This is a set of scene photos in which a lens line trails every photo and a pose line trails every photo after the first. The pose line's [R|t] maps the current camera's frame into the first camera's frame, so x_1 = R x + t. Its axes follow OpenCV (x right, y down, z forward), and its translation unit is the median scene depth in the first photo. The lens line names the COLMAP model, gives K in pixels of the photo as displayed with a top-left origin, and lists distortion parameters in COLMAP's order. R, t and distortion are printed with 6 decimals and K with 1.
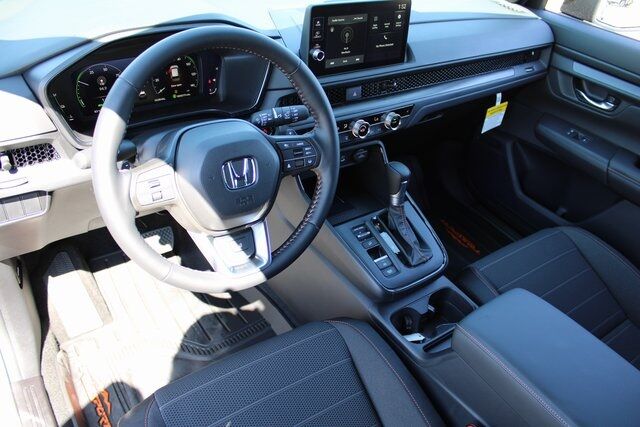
lens RADIAL K [[519.3, 0, 320.0], [0, 519.3, 213.5], [0, 0, 1]] dist [-0.074317, 0.006723]
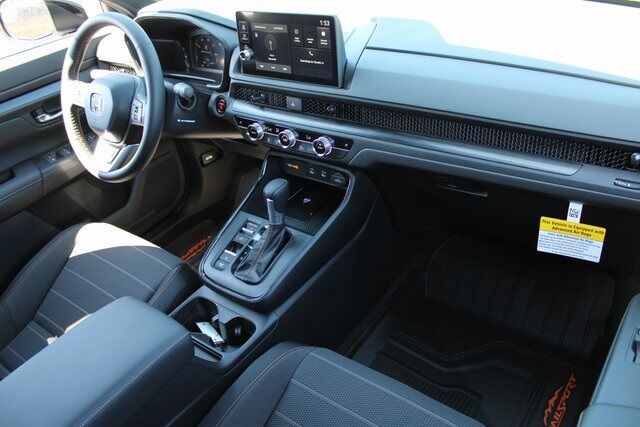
lens RADIAL K [[519.3, 0, 320.0], [0, 519.3, 213.5], [0, 0, 1]] dist [-0.074317, 0.006723]
pose [[0.292899, 0.418635, -0.859625, 1.080312], [-0.432122, 0.859957, 0.271560, -0.357825], [0.852925, 0.291923, 0.432782, 0.697302]]
